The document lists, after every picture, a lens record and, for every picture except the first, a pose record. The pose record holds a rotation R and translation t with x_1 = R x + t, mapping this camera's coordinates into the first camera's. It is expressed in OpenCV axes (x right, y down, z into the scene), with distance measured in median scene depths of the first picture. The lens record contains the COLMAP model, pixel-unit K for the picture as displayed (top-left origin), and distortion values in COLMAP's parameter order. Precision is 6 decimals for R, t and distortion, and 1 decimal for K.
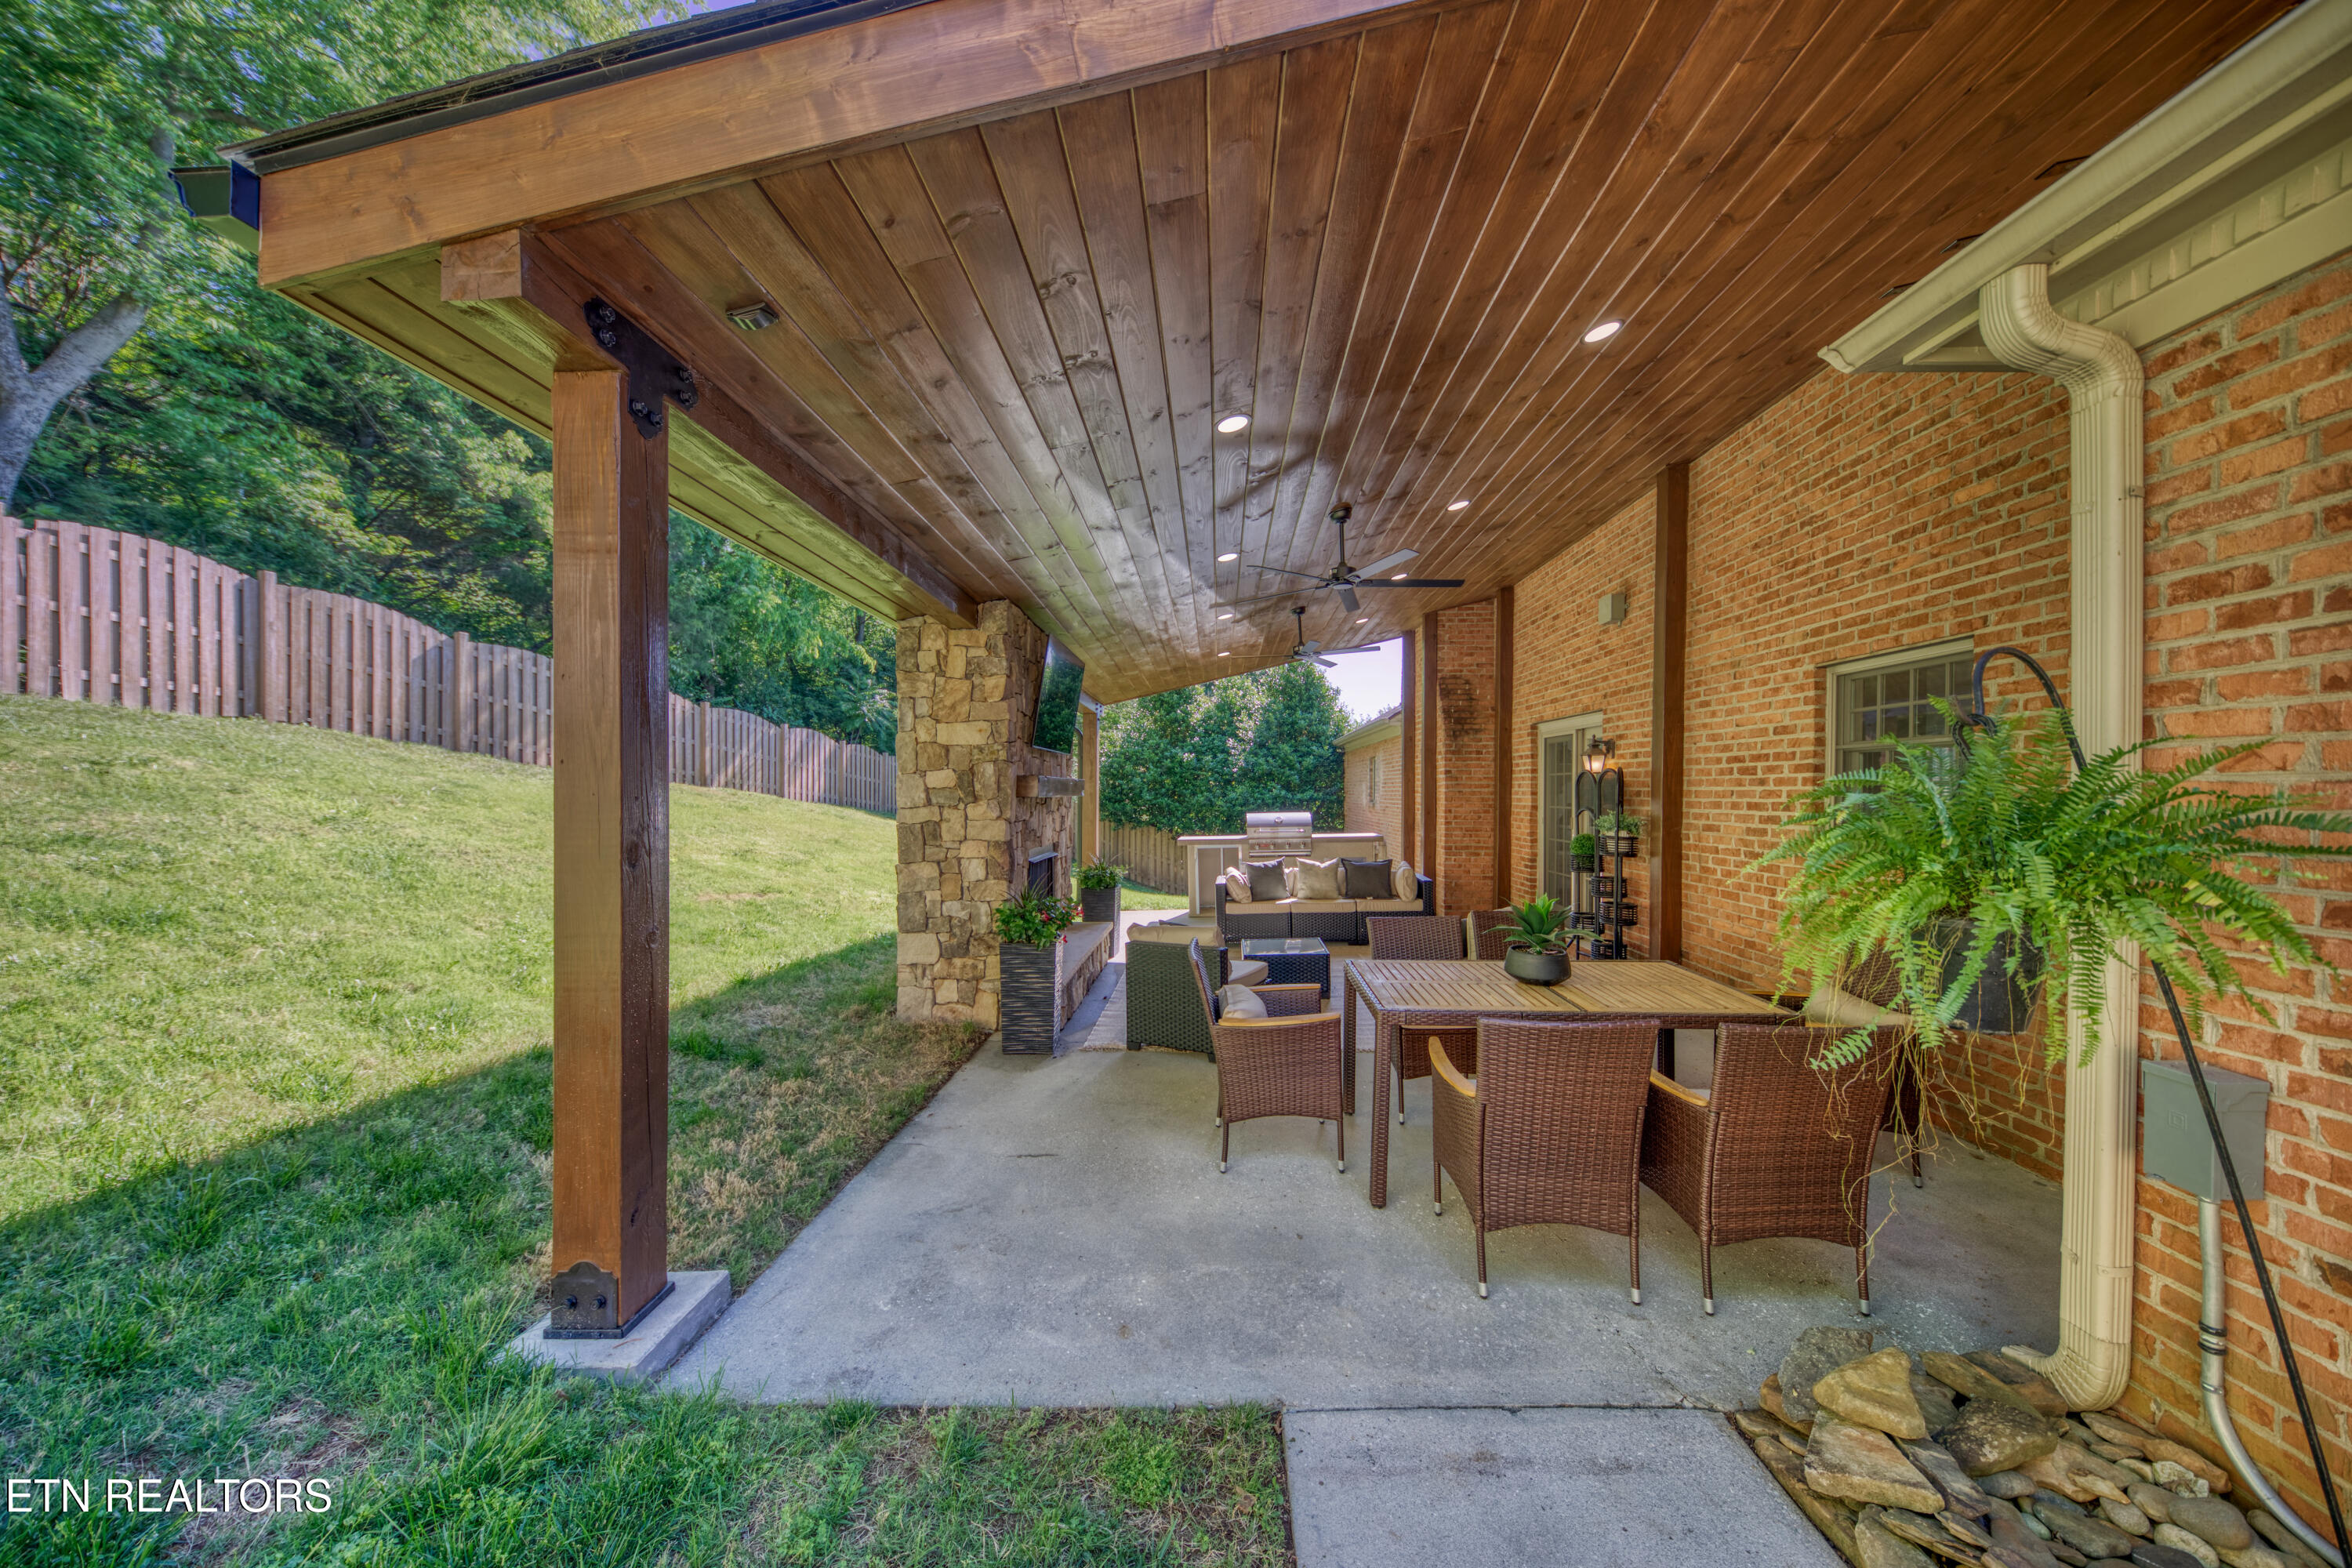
lens RADIAL K [[822.4, 0, 1176.4], [0, 822.4, 792.6], [0, 0, 1]] dist [0.013284, -0.000816]
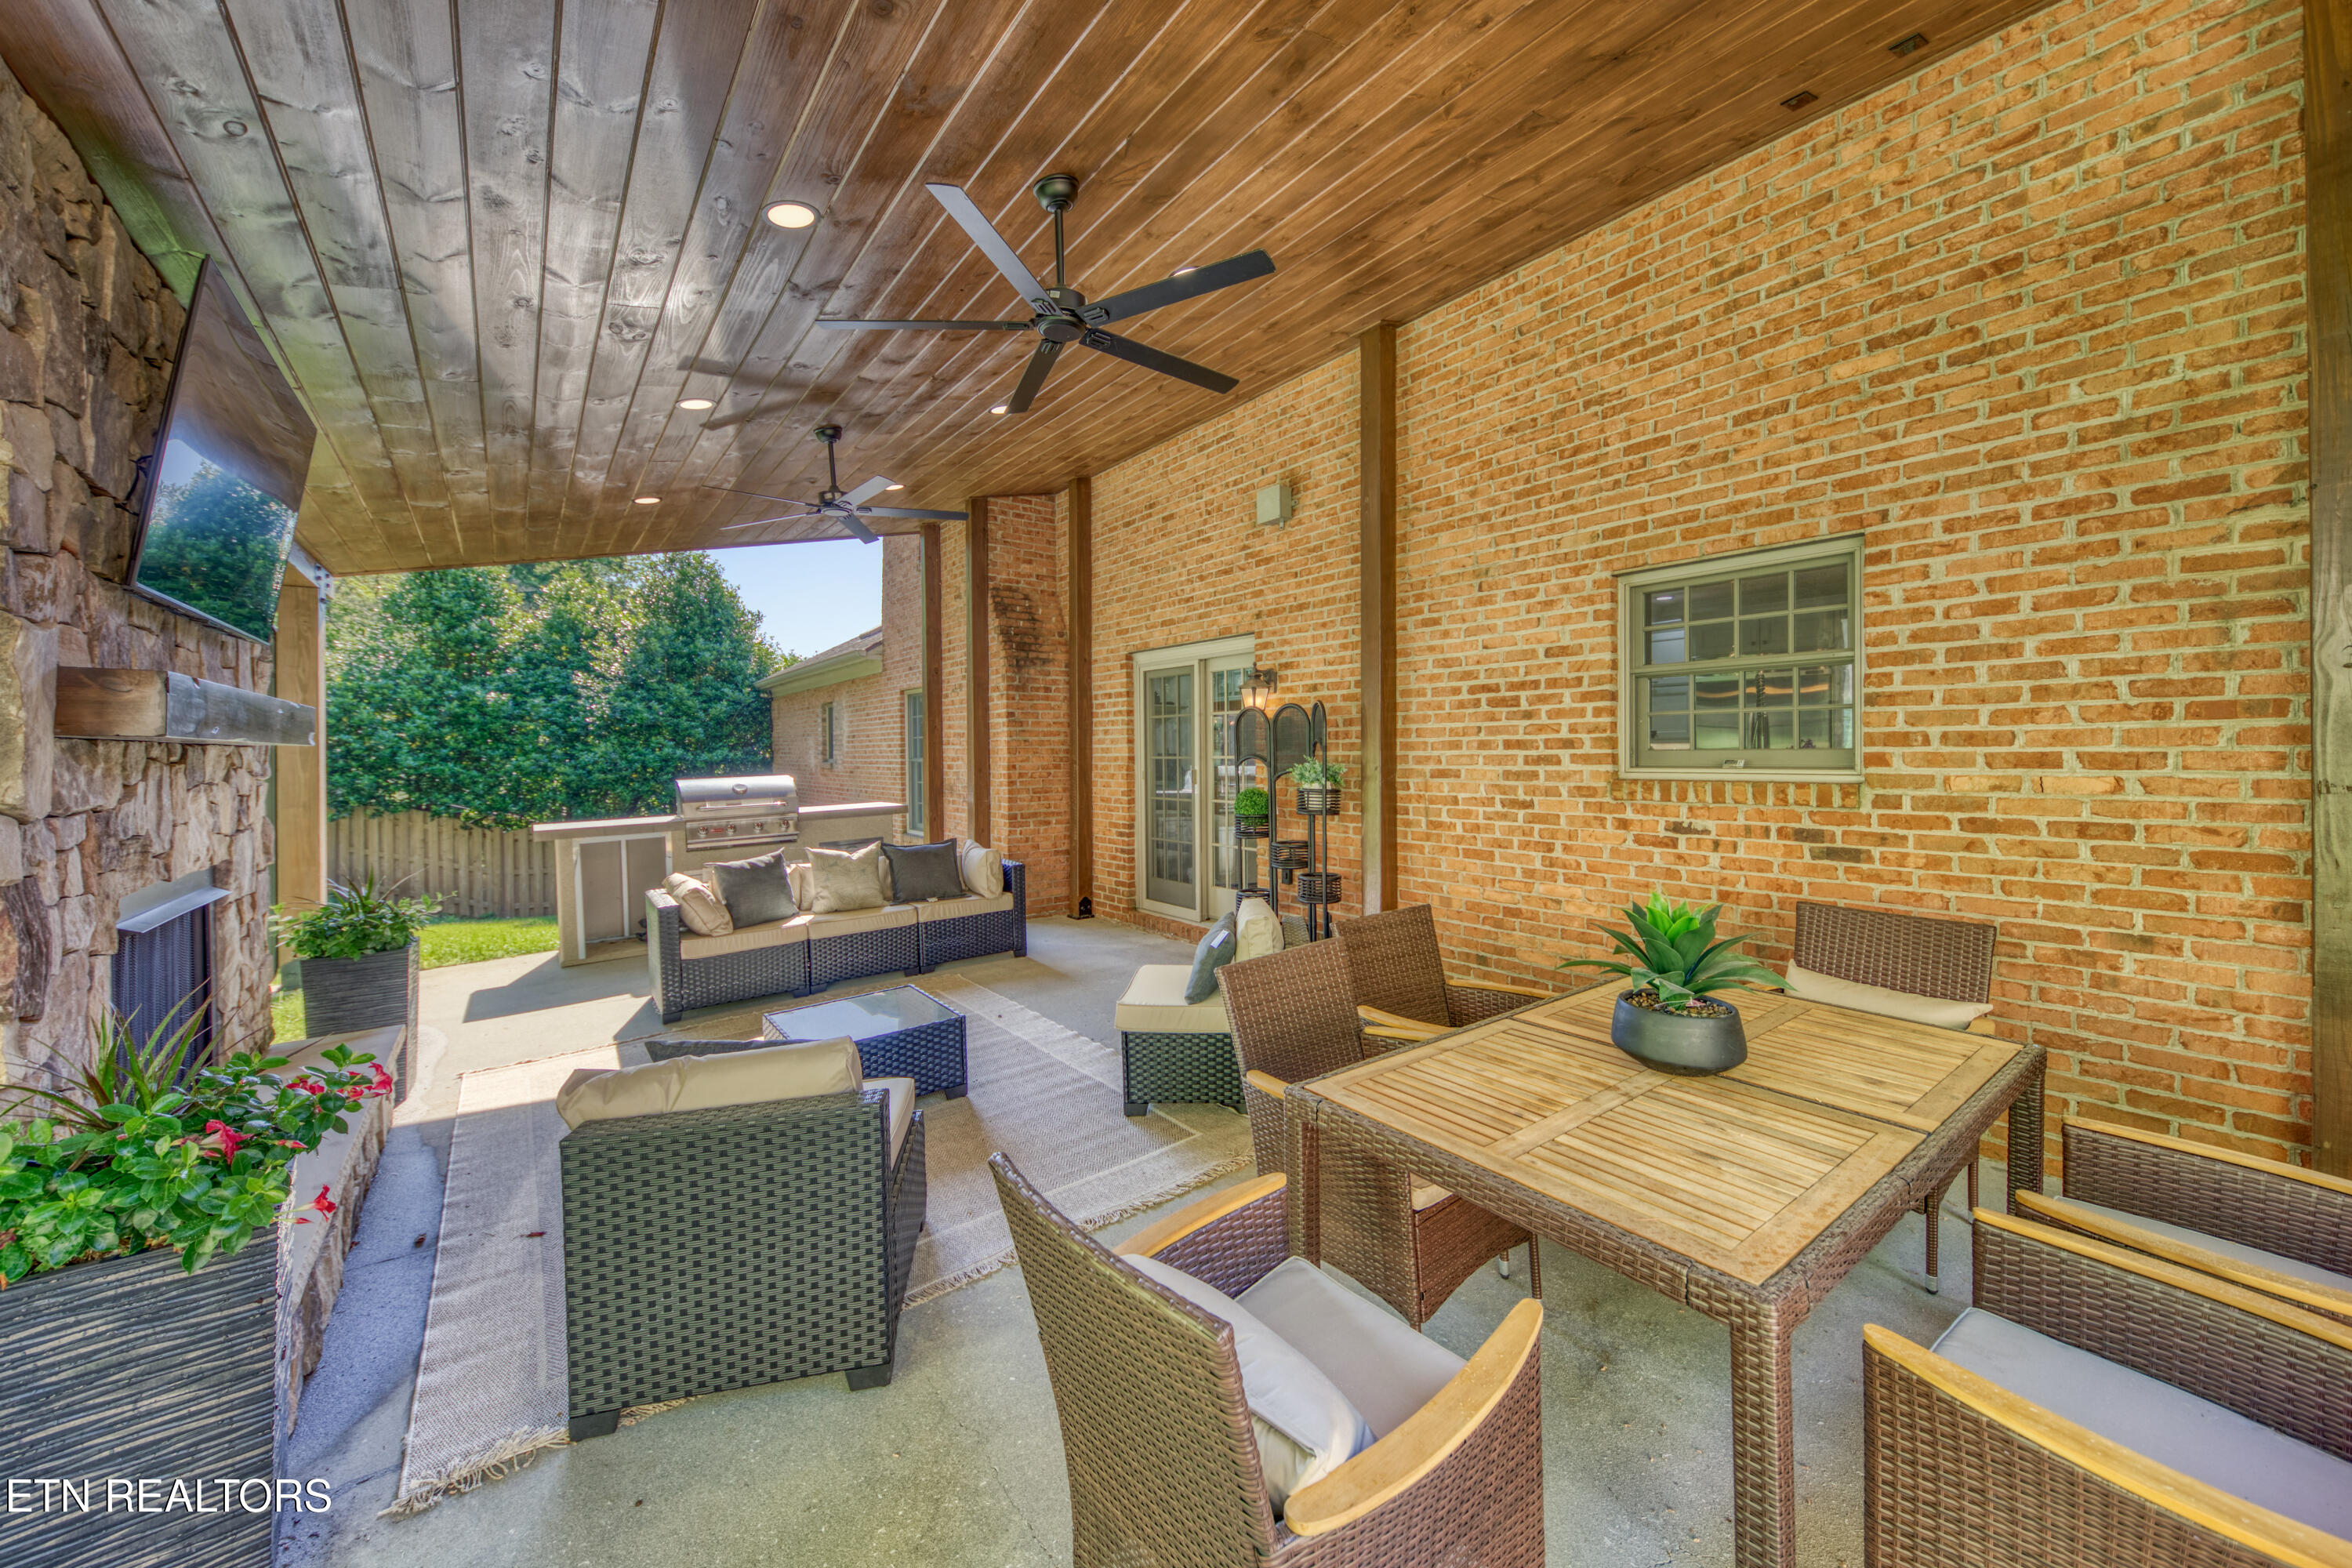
lens RADIAL K [[822.4, 0, 1151.2], [0, 822.4, 757.9], [0, 0, 1]] dist [0.013284, -0.000816]
pose [[0.746689, -0.010247, 0.665094, -0.109019], [0.011213, 0.999933, 0.002816, 0.021365], [-0.665079, 0.005355, 0.746754, 0.572007]]
